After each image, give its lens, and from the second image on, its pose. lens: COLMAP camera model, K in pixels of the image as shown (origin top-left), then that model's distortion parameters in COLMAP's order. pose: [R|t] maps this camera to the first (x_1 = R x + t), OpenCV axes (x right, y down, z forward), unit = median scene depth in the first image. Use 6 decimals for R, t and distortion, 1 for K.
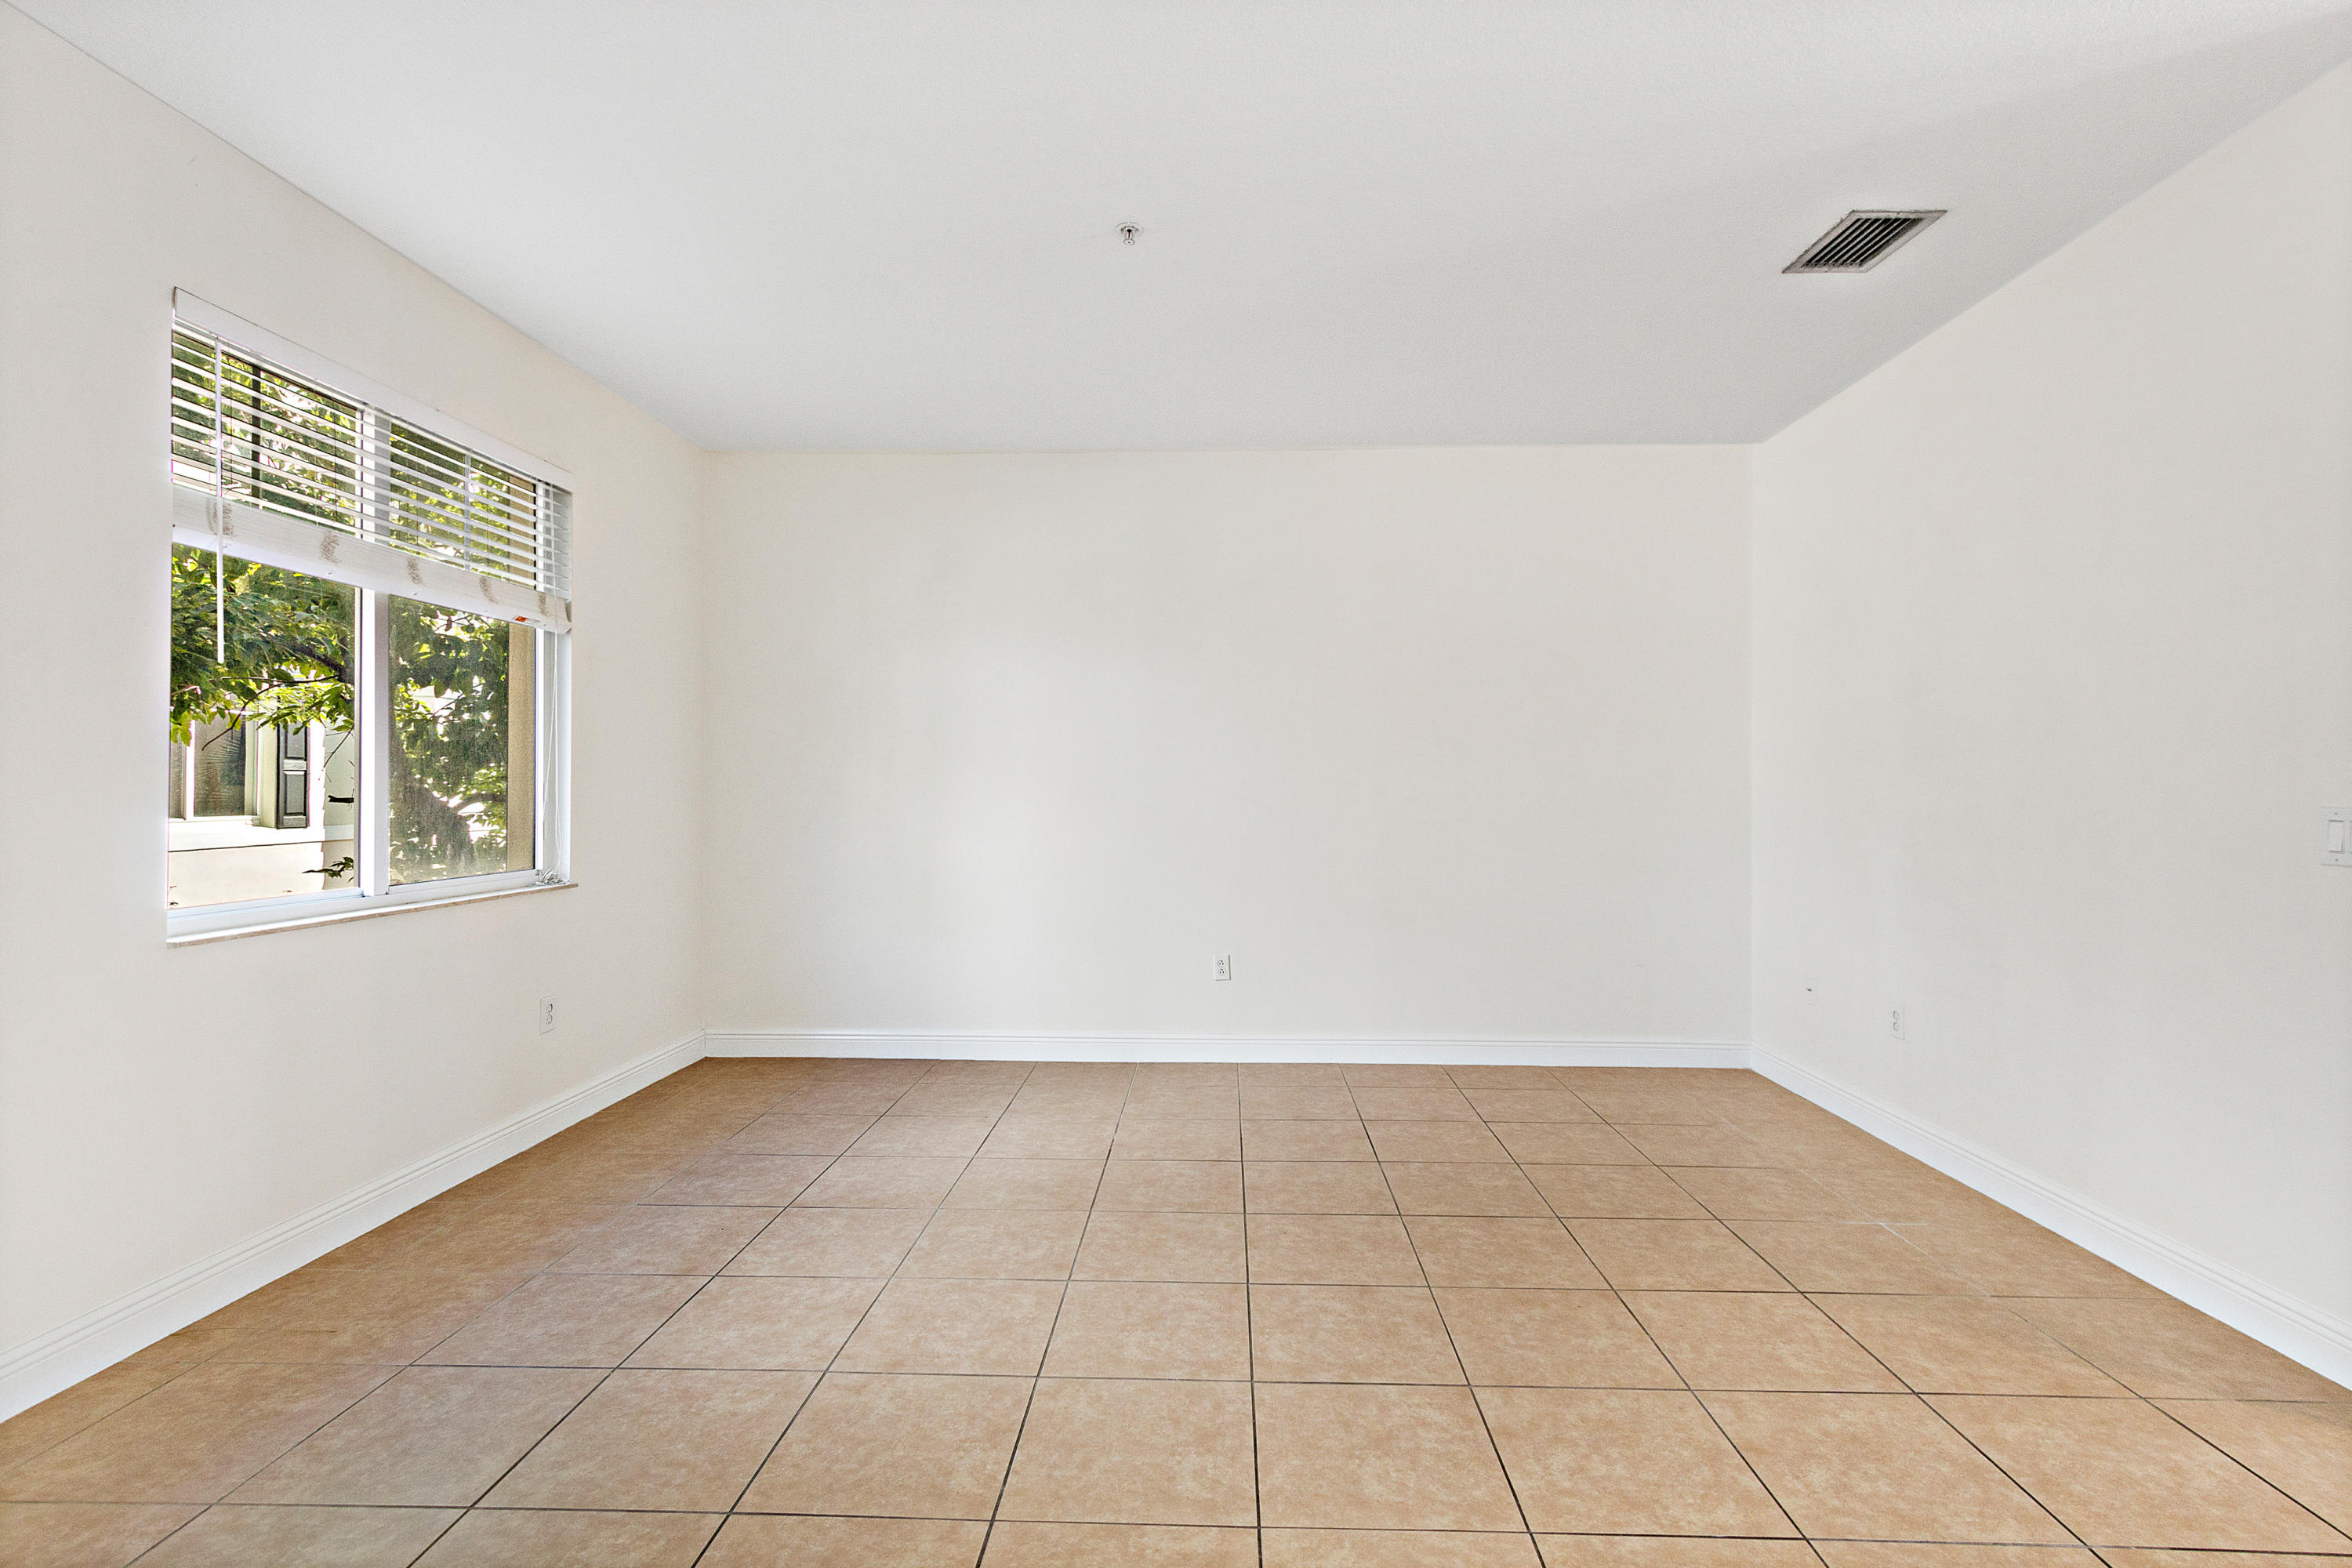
lens RADIAL K [[1112.3, 0, 1175.5], [0, 1112.3, 760.5], [0, 0, 1]] dist [0.002920, 0.000165]
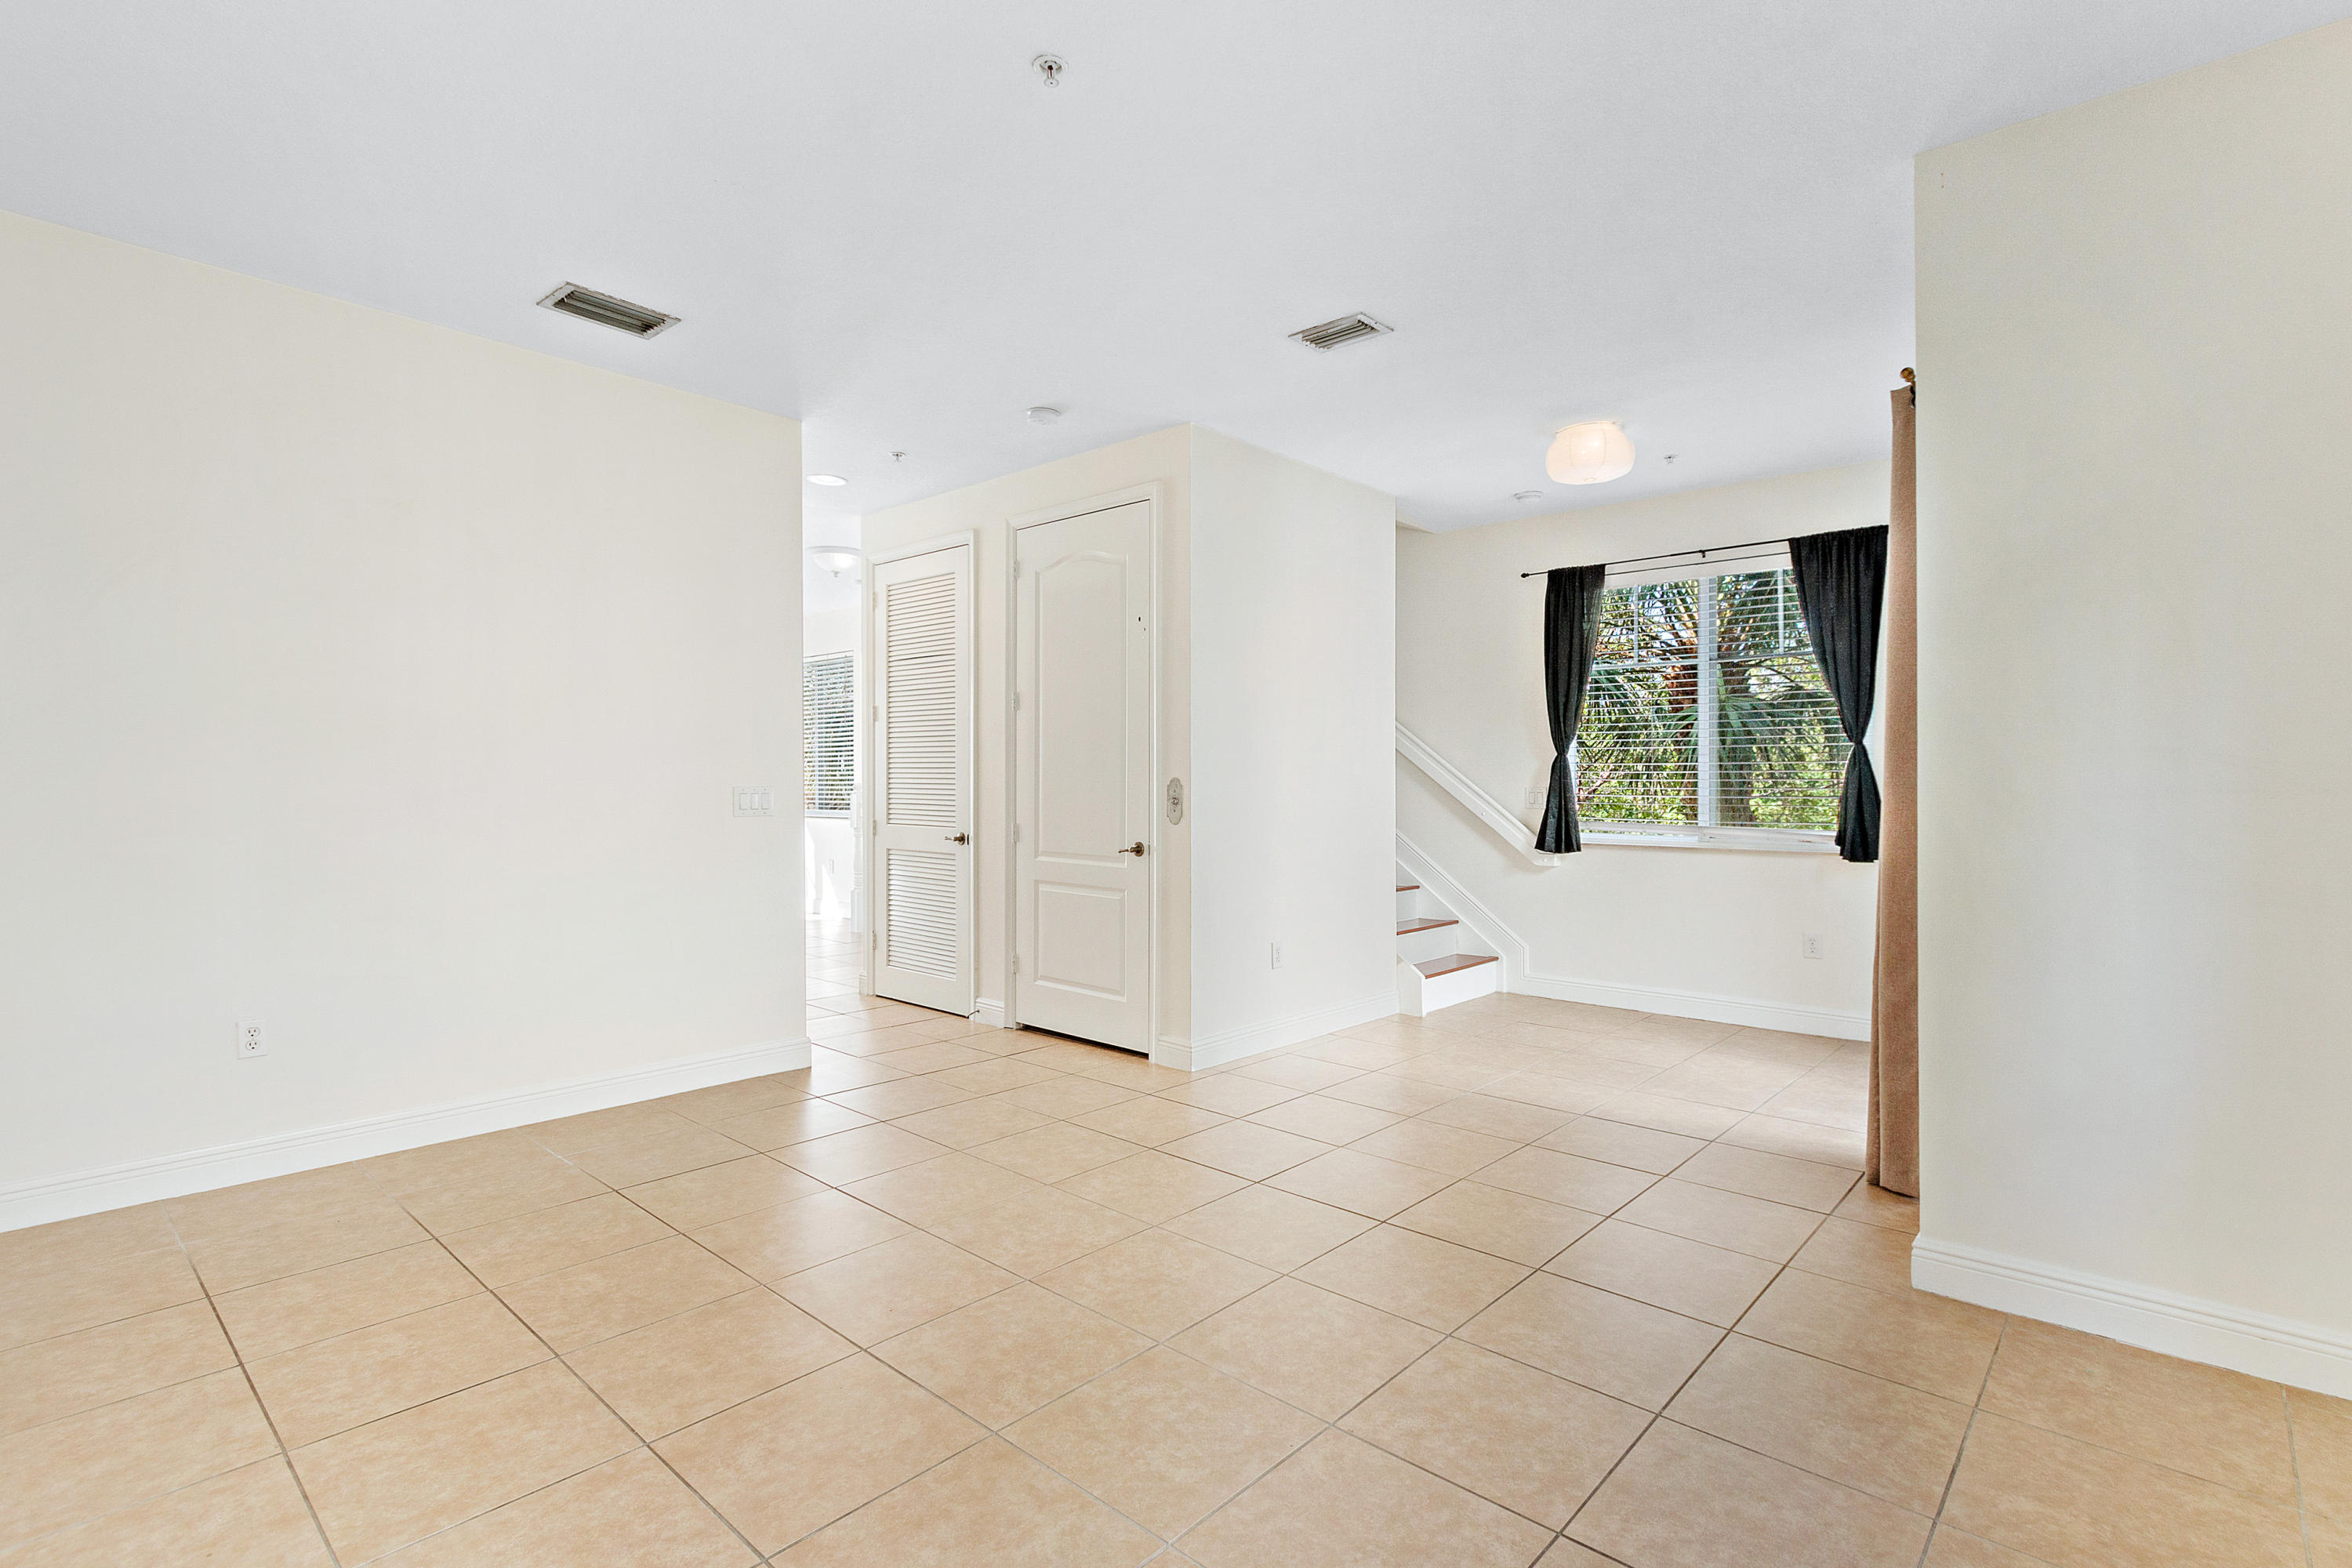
lens RADIAL K [[1112.3, 0, 1175.5], [0, 1112.3, 760.5], [0, 0, 1]] dist [0.002920, 0.000165]
pose [[-0.767290, 0.007740, 0.641253, -0.669917], [-0.019560, 0.999179, -0.035466, 0.039890], [-0.641002, -0.039756, -0.766509, 1.680236]]
